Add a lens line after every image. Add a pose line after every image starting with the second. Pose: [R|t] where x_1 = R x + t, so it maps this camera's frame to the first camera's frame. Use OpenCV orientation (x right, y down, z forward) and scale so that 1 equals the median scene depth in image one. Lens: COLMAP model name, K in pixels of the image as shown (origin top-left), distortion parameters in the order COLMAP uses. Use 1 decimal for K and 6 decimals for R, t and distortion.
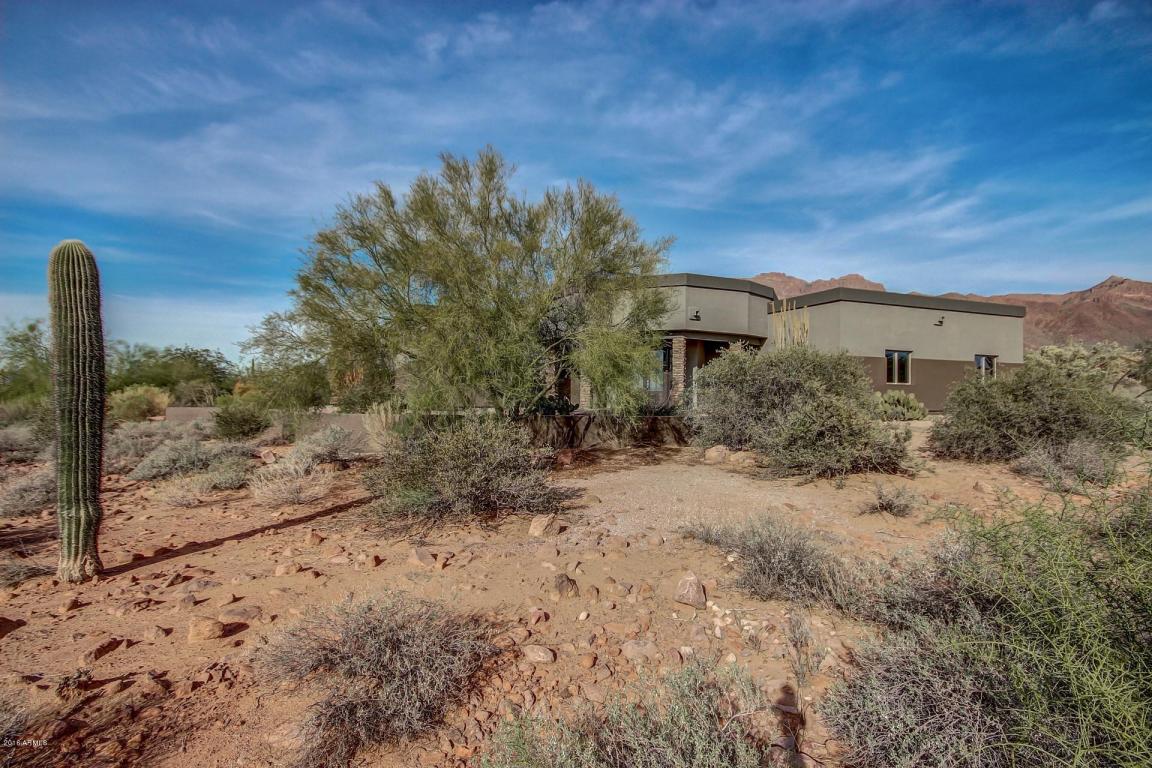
lens RADIAL K [[592.3, 0, 576.0], [0, 592.3, 384.0], [0, 0, 1]] dist [0.001258, -0.000063]
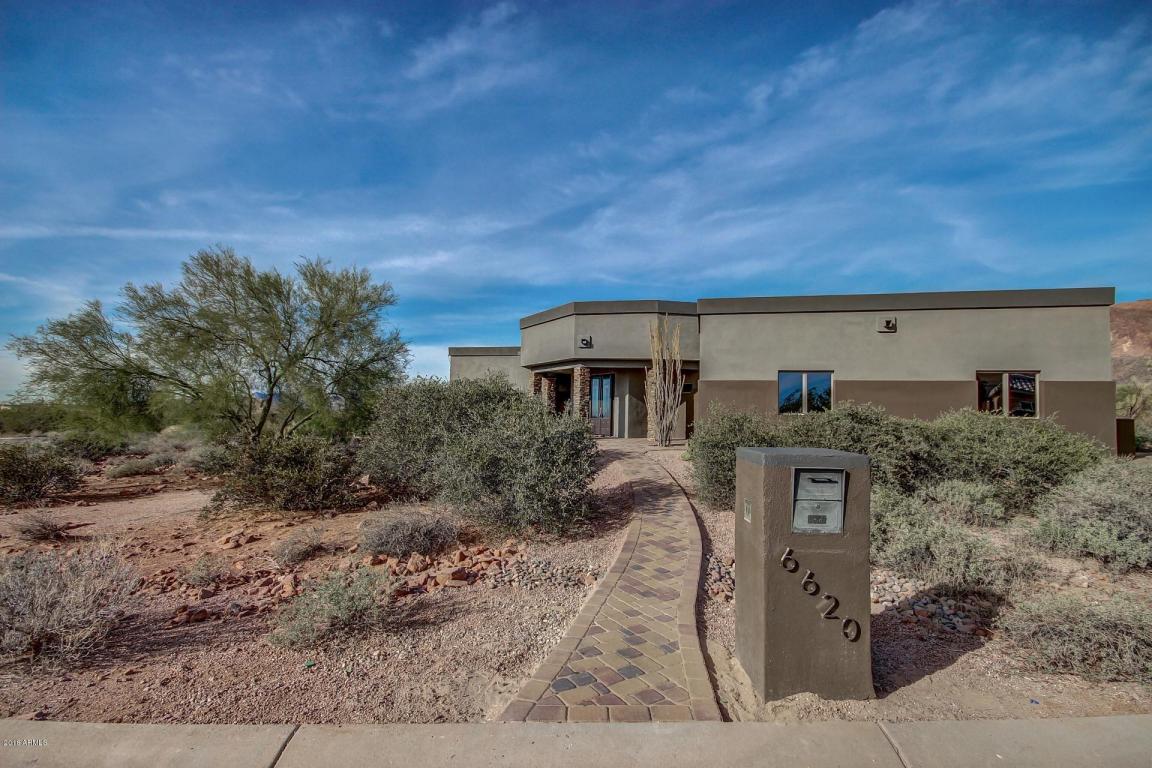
lens RADIAL K [[529.1, 0, 576.0], [0, 529.1, 384.0], [0, 0, 1]] dist [0.001377, -0.010393]
pose [[0.804265, -0.023346, -0.593812, 0.051535], [0.001979, 0.999328, -0.036609, -0.001055], [0.594268, 0.028268, 0.803770, 0.019729]]
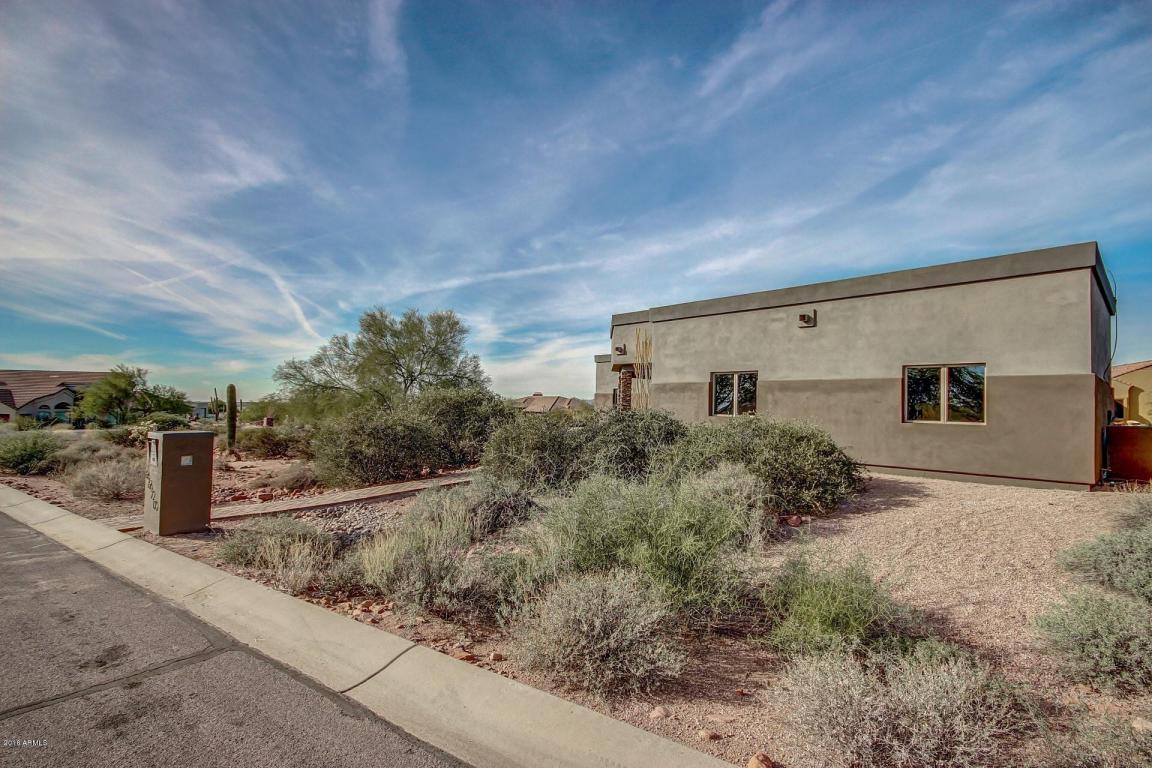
lens RADIAL K [[529.4, 0, 572.7], [0, 529.4, 341.0], [0, 0, 1]] dist [-0.002712, -0.000819]
pose [[0.317035, -0.111023, -0.941893, 0.090640], [0.003562, 0.993257, -0.115878, -0.001295], [0.948407, 0.033383, 0.315293, 0.049670]]
